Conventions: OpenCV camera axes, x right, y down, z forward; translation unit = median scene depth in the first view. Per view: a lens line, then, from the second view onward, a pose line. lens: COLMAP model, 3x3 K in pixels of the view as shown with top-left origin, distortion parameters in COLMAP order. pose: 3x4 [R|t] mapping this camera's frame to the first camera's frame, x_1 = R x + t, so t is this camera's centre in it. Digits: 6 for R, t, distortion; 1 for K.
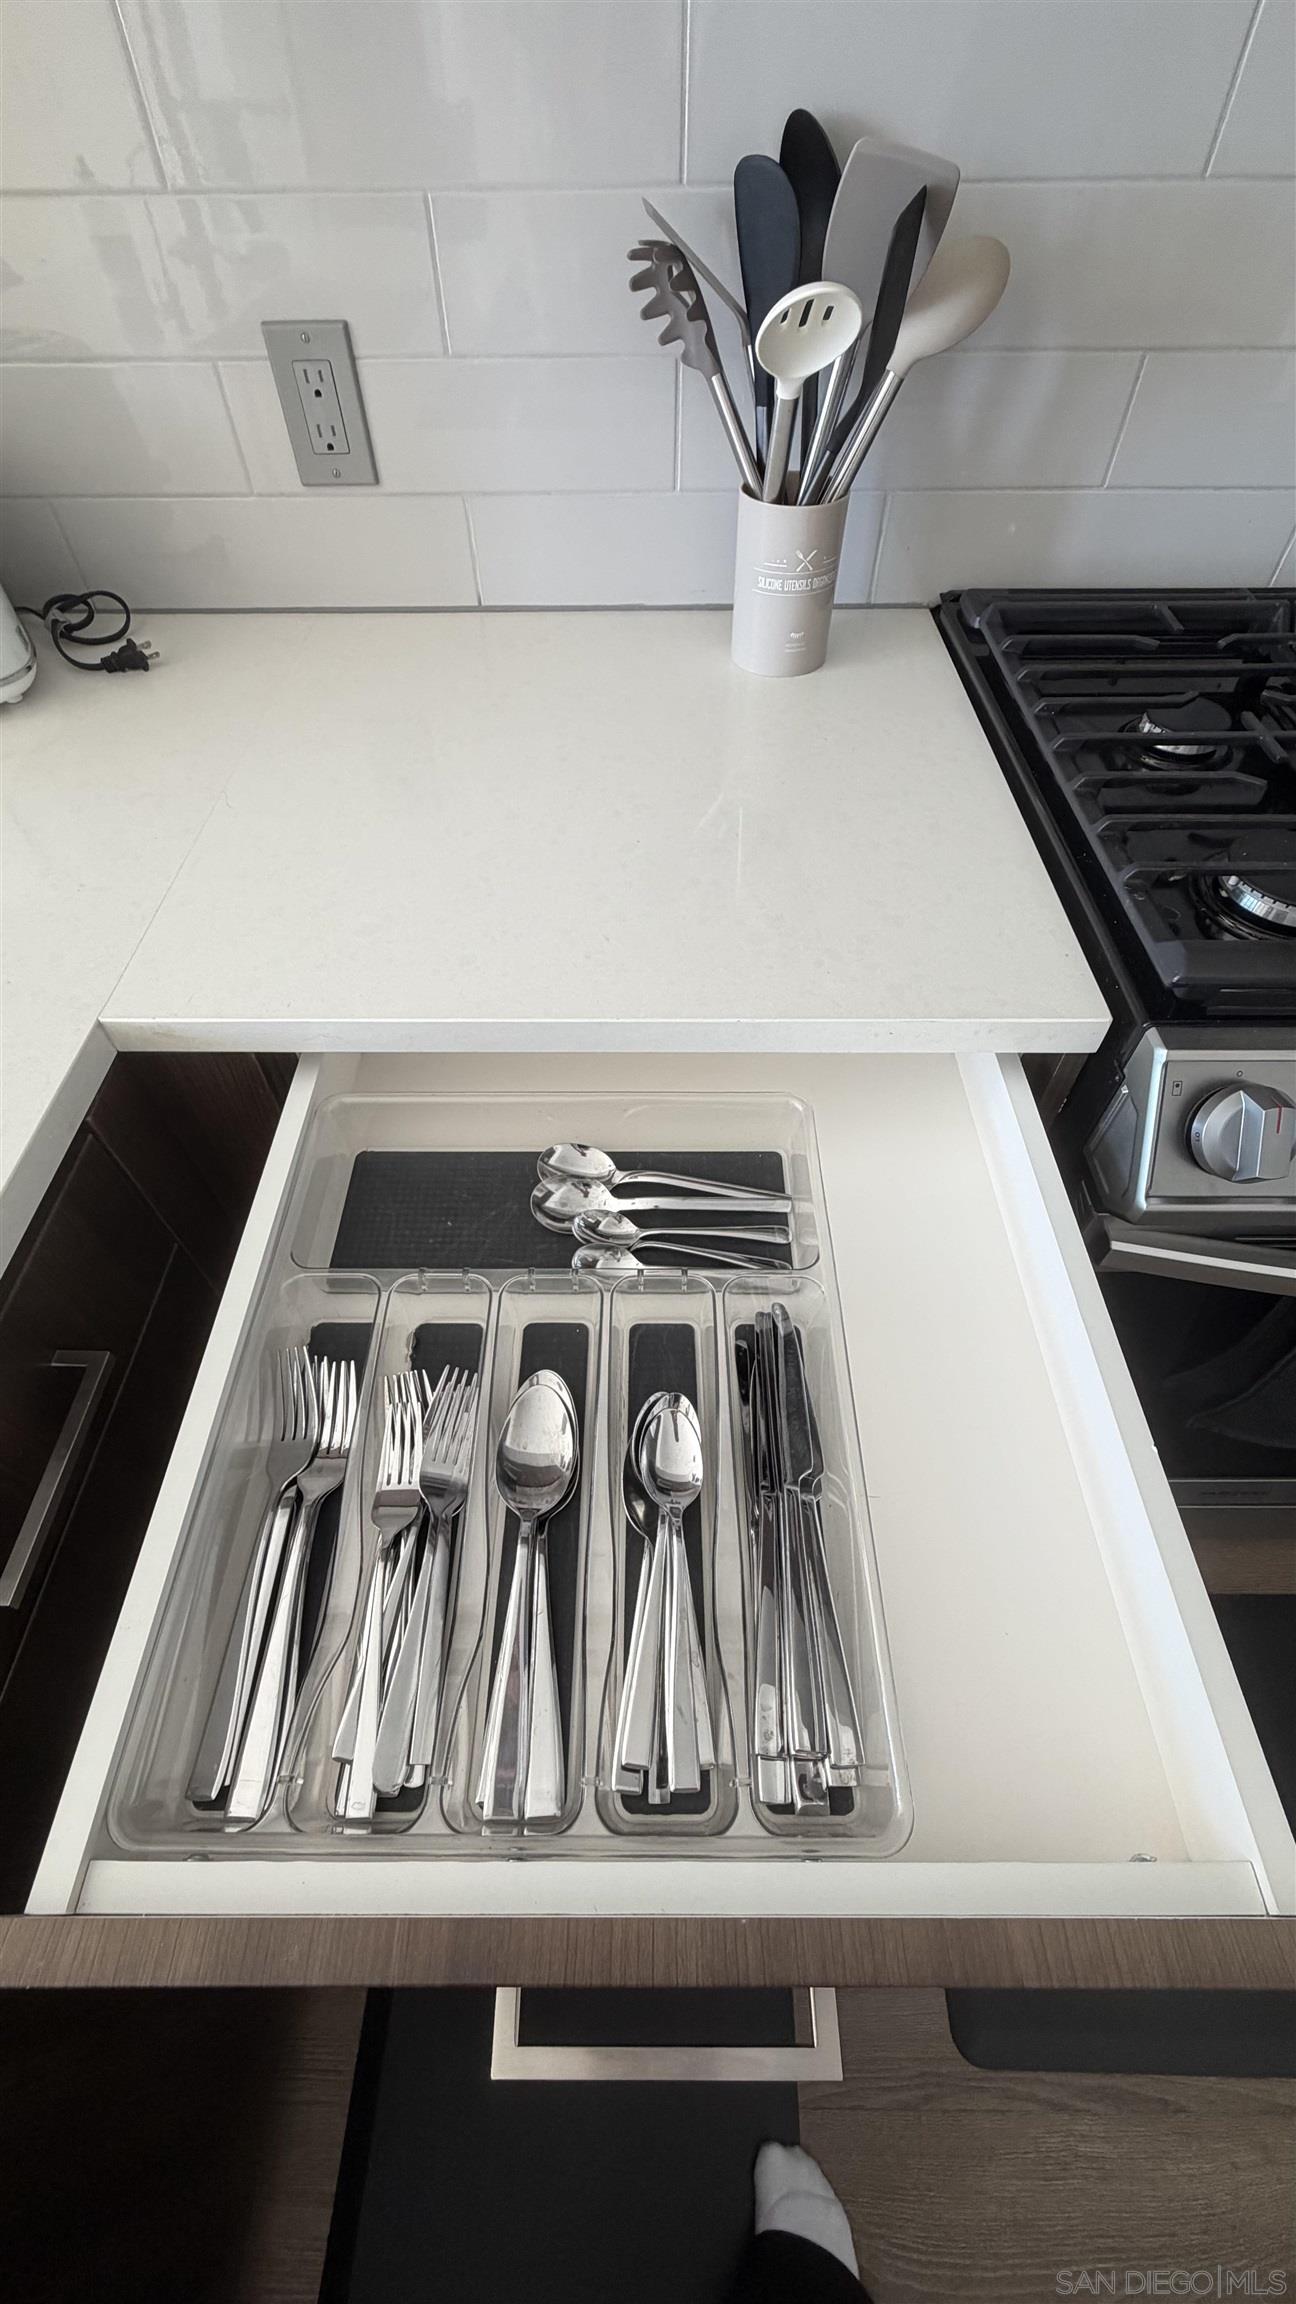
lens RADIAL K [[925.6, 0, 646.6], [0, 925.6, 1166.2], [0, 0, 1]] dist [0.003110, 0.000188]
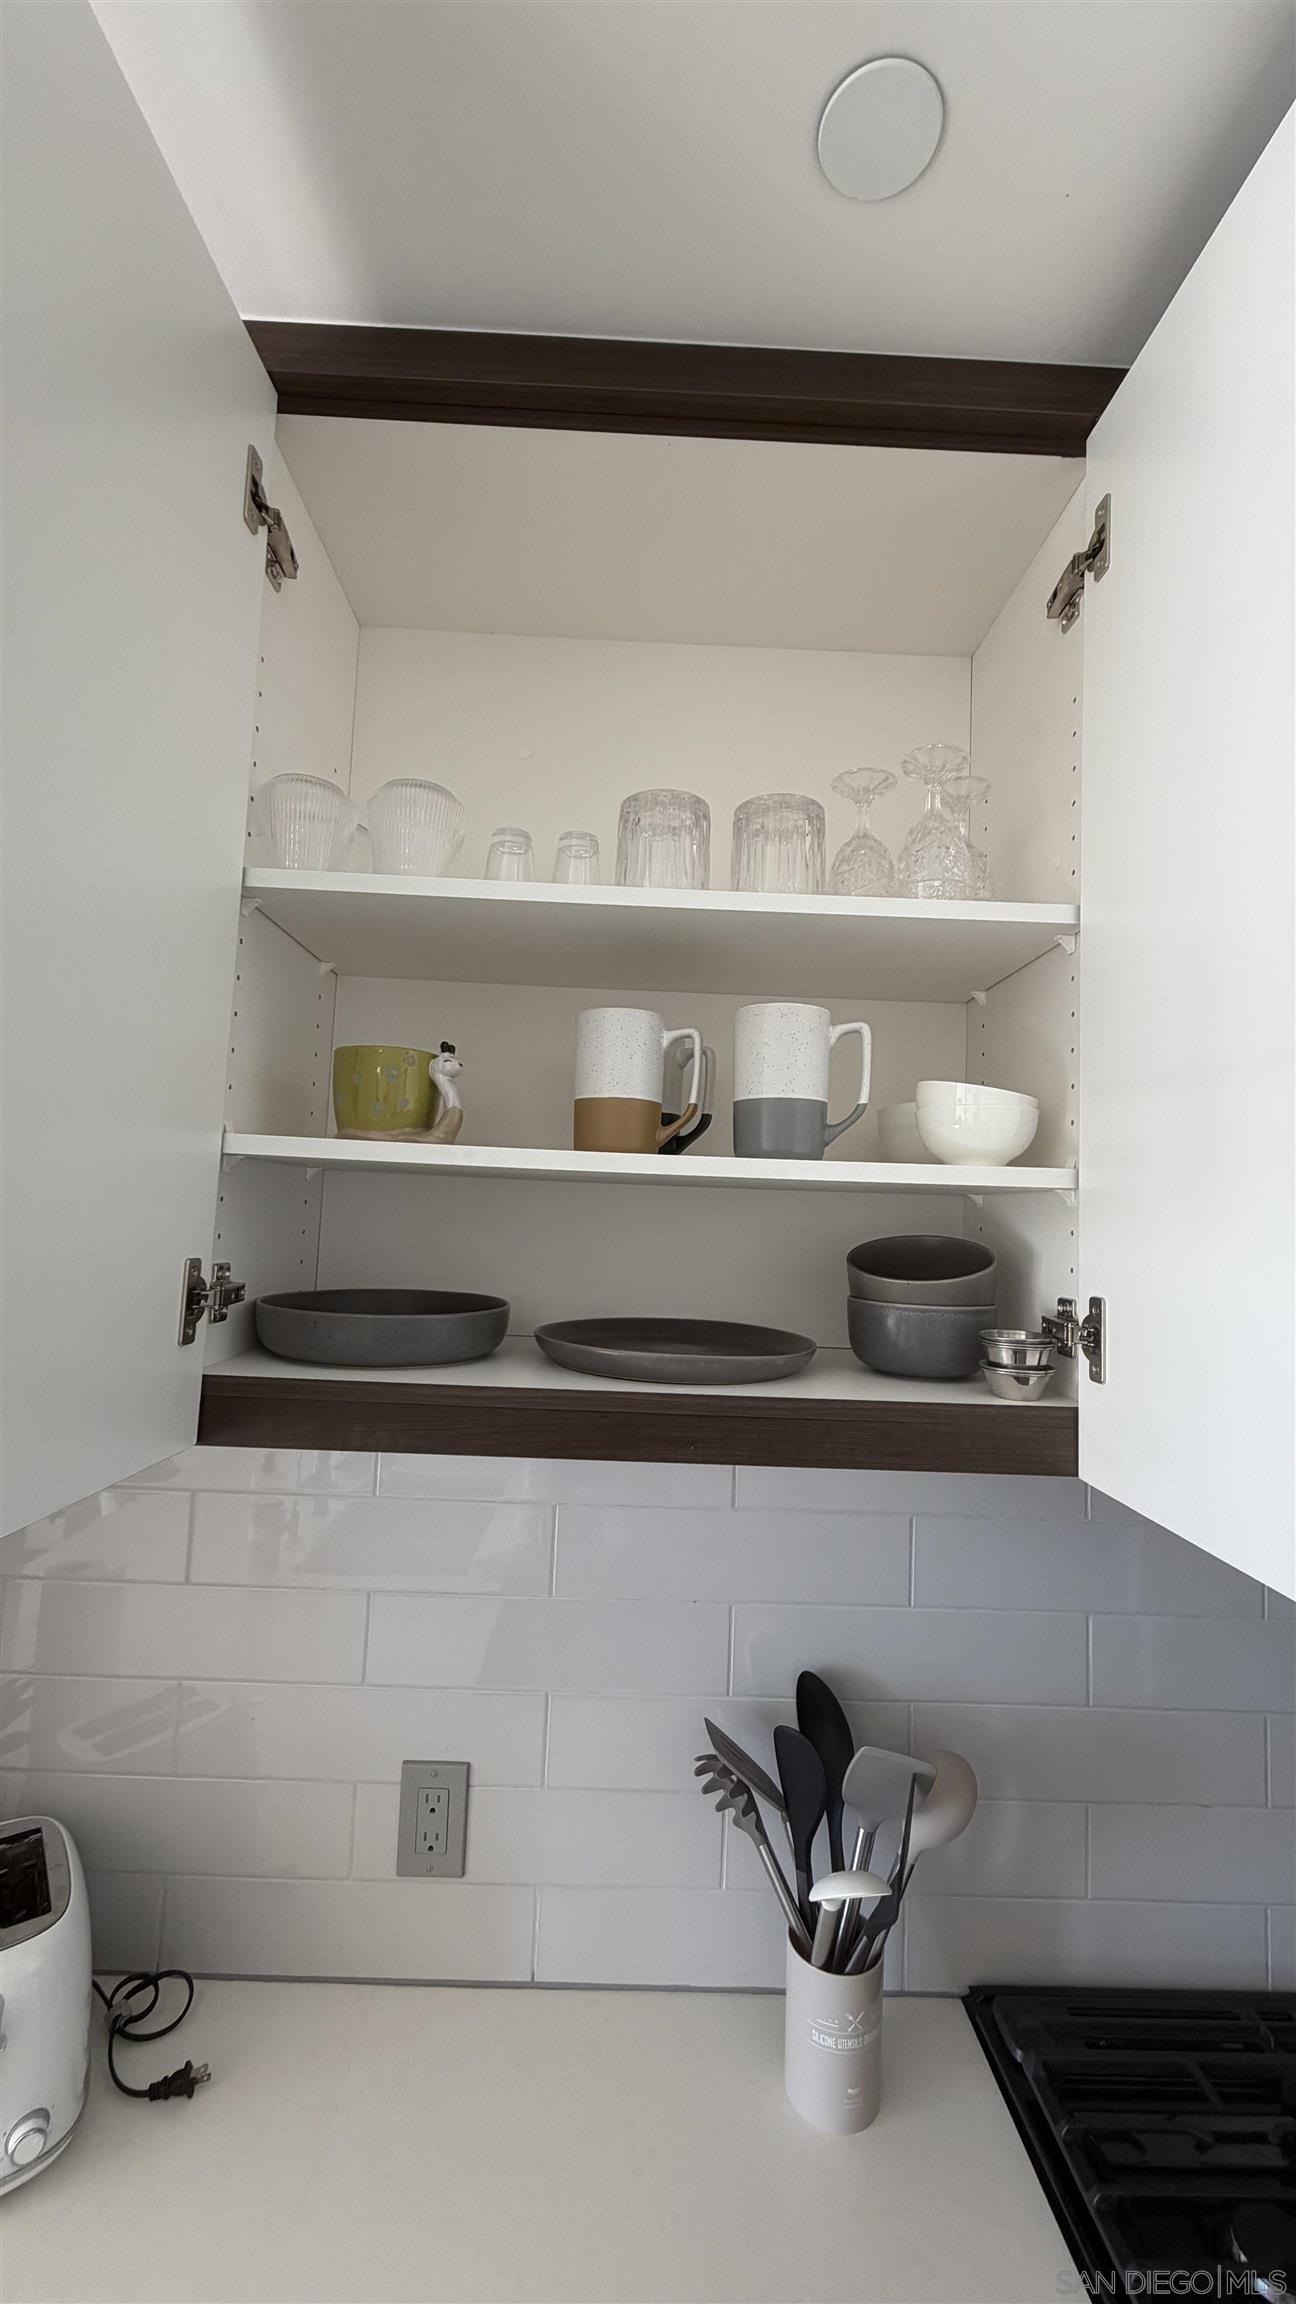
lens RADIAL K [[925.6, 0, 648.5], [0, 925.6, 1150.4], [0, 0, 1]] dist [0.003110, 0.000188]
pose [[0.998299, 0.052162, 0.026035, -0.148424], [-0.007828, 0.562464, -0.826784, -0.315736], [-0.057771, 0.825175, 0.561916, -0.431834]]
